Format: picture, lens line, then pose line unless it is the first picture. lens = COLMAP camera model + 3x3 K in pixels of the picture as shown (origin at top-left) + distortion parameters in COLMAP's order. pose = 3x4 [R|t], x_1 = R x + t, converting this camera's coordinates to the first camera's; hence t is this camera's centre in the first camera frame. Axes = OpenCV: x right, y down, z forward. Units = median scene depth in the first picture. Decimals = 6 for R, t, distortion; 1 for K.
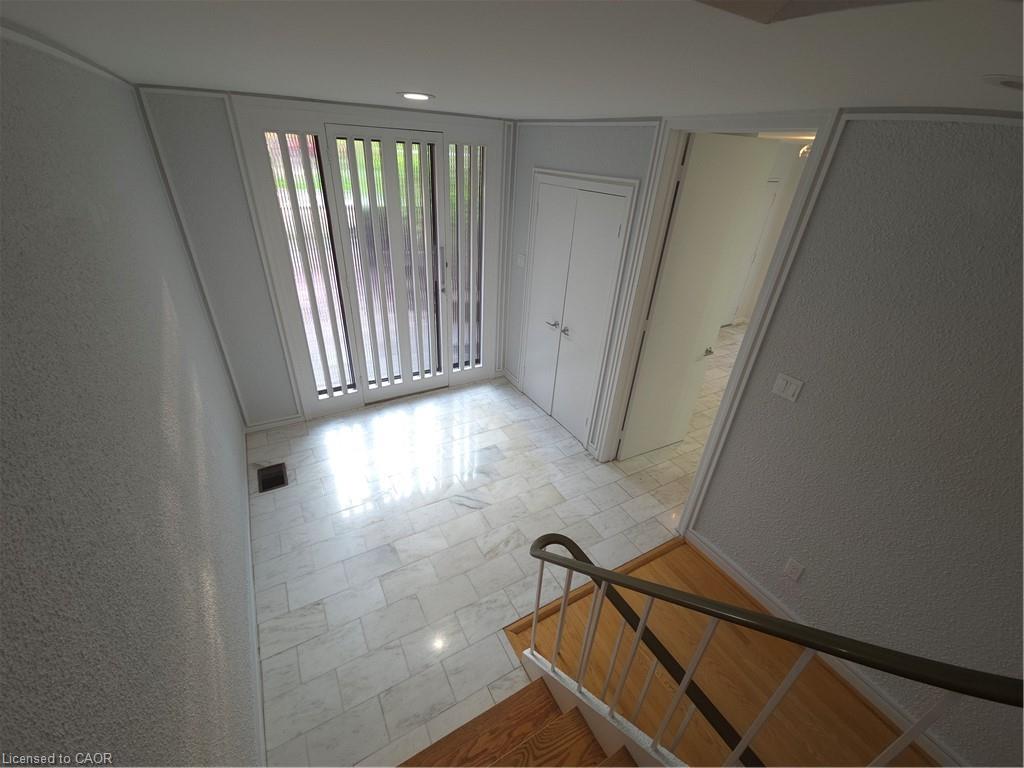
lens RADIAL K [[420.5, 0, 512.4], [0, 420.5, 384.7], [0, 0, 1]] dist [0.004295, 0.000276]
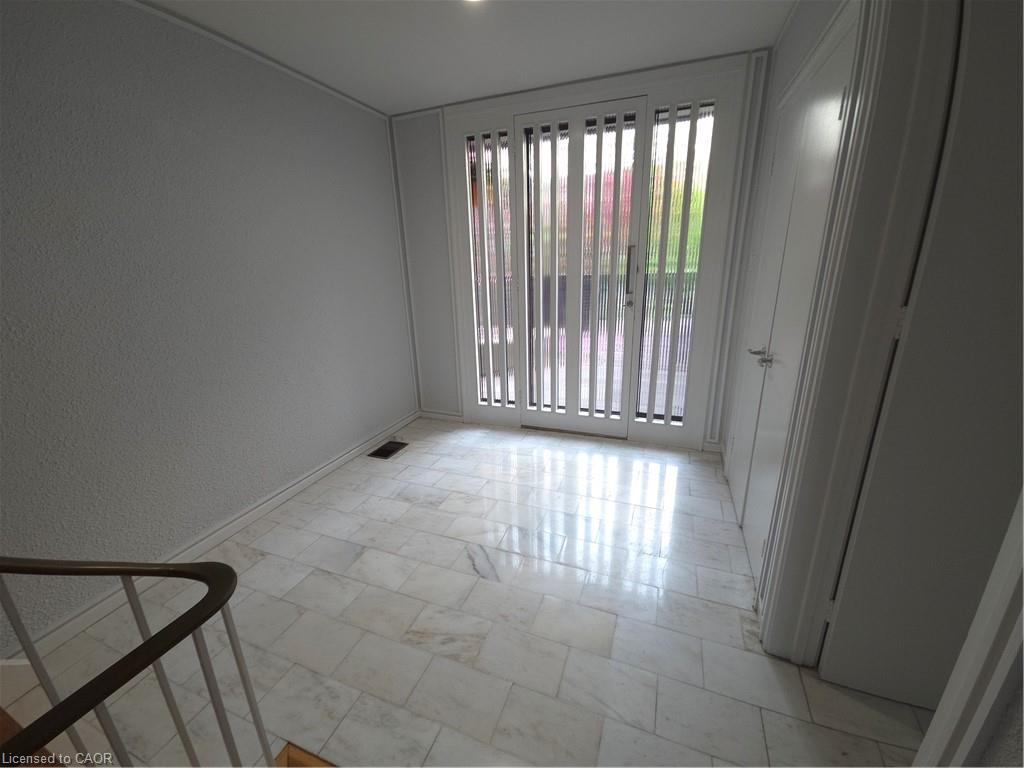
lens RADIAL K [[420.5, 0, 509.6], [0, 420.5, 385.6], [0, 0, 1]] dist [0.004295, 0.000276]
pose [[0.624592, 0.158961, -0.764602, 0.411310], [-0.327121, 0.942287, -0.071319, 0.053477], [0.709138, 0.294662, 0.640545, 0.553750]]
